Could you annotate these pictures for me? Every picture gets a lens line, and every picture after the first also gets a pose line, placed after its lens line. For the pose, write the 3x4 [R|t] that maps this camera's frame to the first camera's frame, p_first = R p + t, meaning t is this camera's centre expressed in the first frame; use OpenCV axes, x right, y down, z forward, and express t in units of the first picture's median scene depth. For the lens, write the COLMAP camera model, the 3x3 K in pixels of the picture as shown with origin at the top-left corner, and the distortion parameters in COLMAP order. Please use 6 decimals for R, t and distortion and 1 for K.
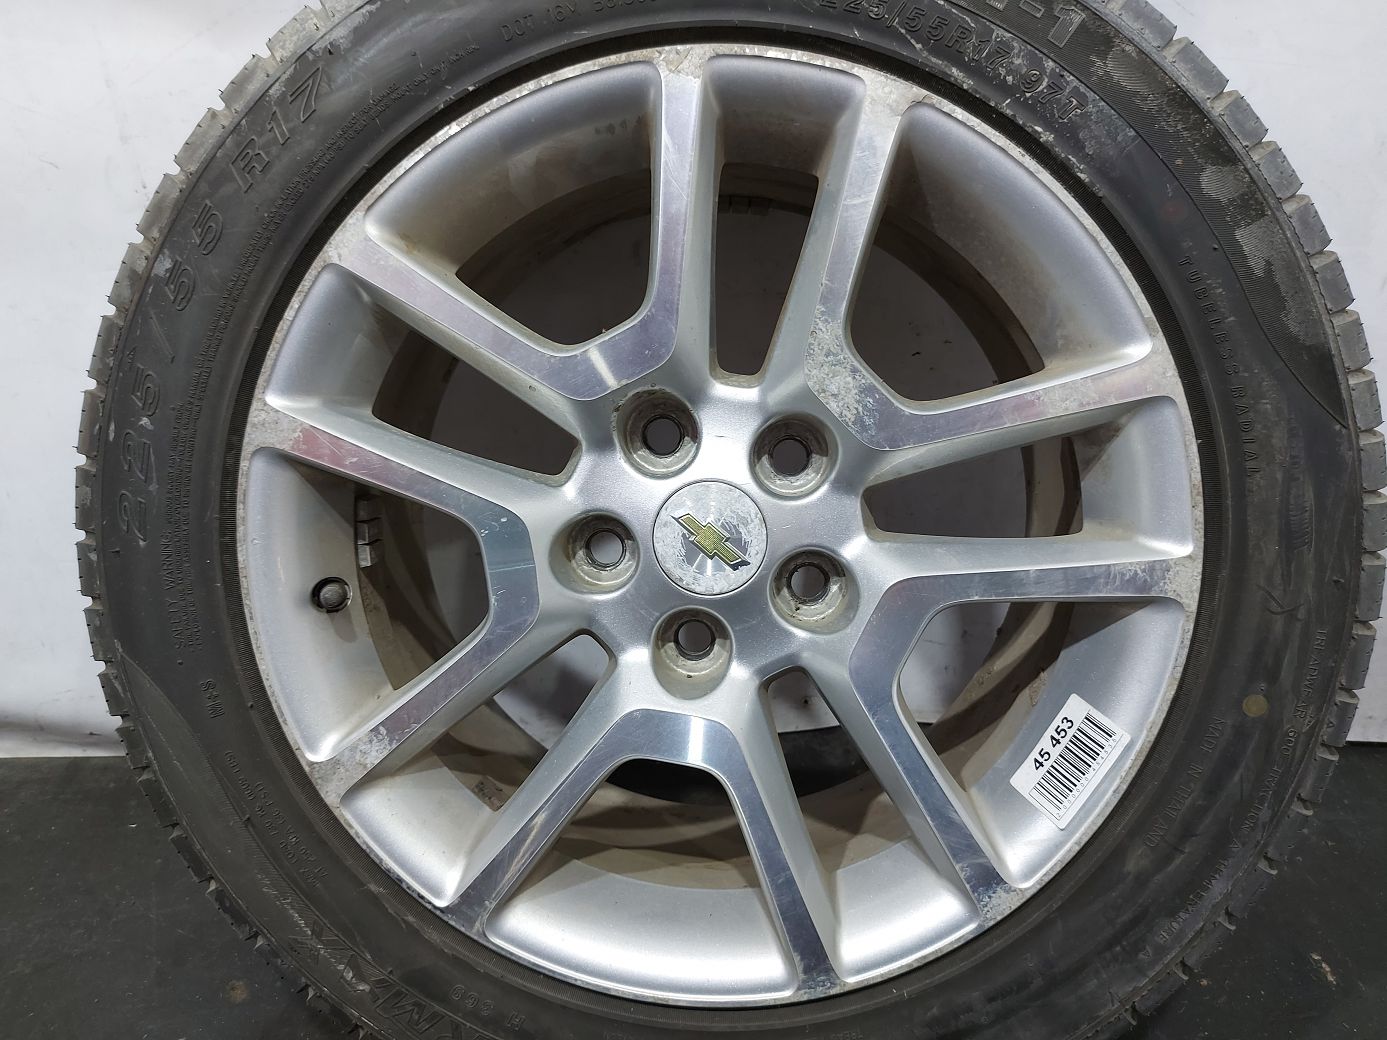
lens RADIAL K [[974.9, 0, 692.5], [0, 974.9, 518.3], [0, 0, 1]] dist [-0.002312, -0.008972]
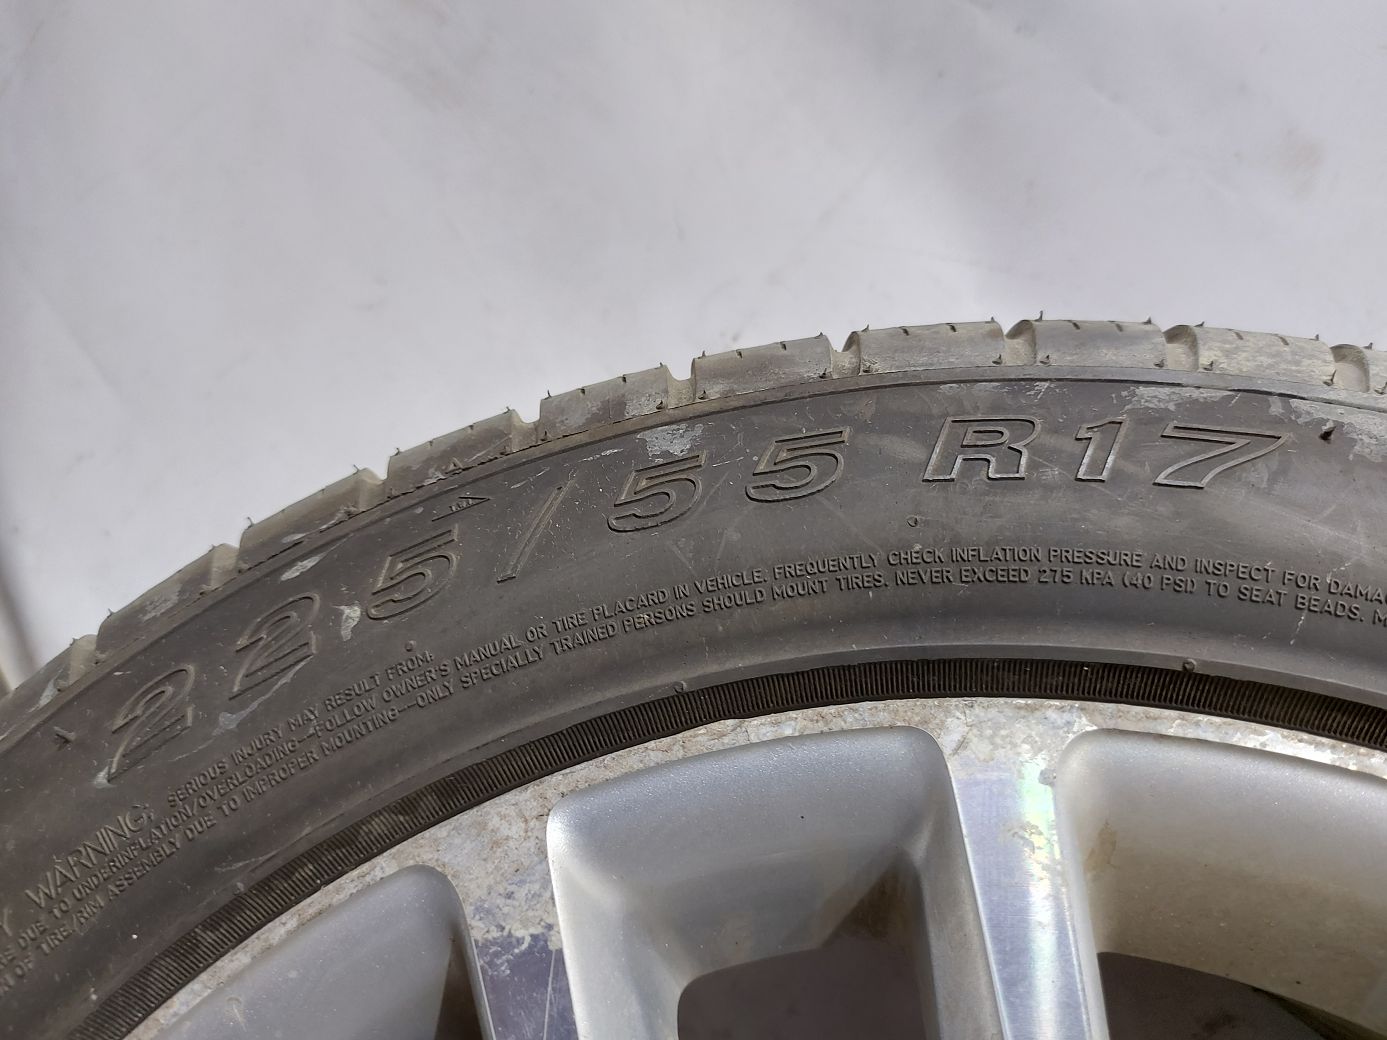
lens RADIAL K [[974.9, 0, 692.8], [0, 974.9, 520.5], [0, 0, 1]] dist [-0.002312, -0.008972]
pose [[0.602610, 0.716236, -0.351949, -0.352435], [-0.795763, 0.572560, -0.197320, -0.158366], [0.060184, 0.398975, 0.914985, 0.602545]]
